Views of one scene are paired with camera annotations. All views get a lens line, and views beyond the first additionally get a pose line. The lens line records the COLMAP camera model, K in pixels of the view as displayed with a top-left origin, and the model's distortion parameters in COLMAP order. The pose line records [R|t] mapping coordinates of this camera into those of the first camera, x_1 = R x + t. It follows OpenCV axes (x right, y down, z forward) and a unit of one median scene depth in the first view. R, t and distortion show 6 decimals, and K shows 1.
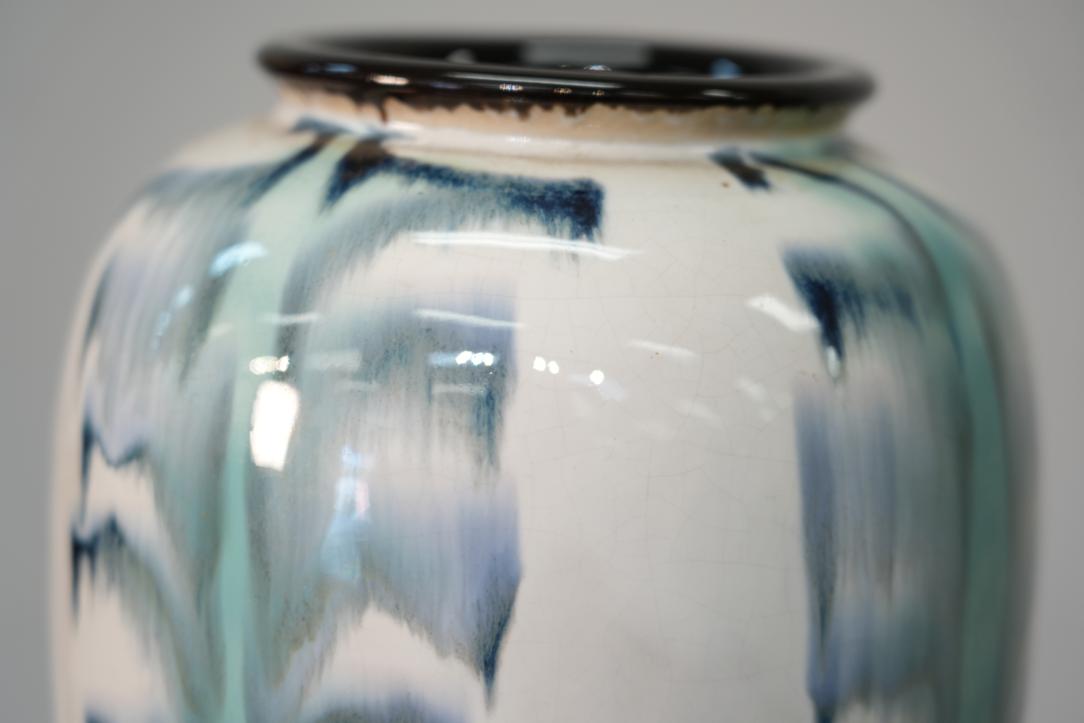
lens RADIAL K [[3295.4, 0, 542.0], [0, 3295.4, 361.5], [0, 0, 1]] dist [-0.076975, -0.230222]
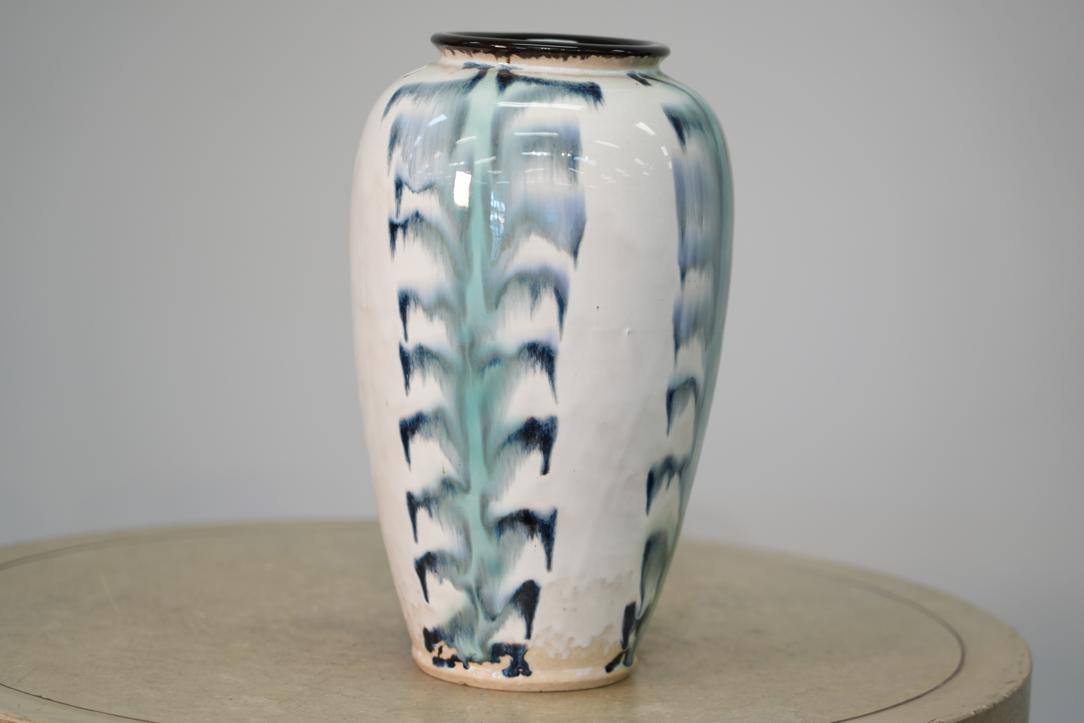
lens RADIAL K [[3295.4, 0, 542.0], [0, 3295.4, 361.5], [0, 0, 1]] dist [-0.076975, -0.230222]
pose [[0.965957, -0.033920, 0.256468, -0.739977], [0.035194, 0.999380, -0.000380, 0.177741], [-0.256296, 0.009393, 0.966553, -1.652257]]
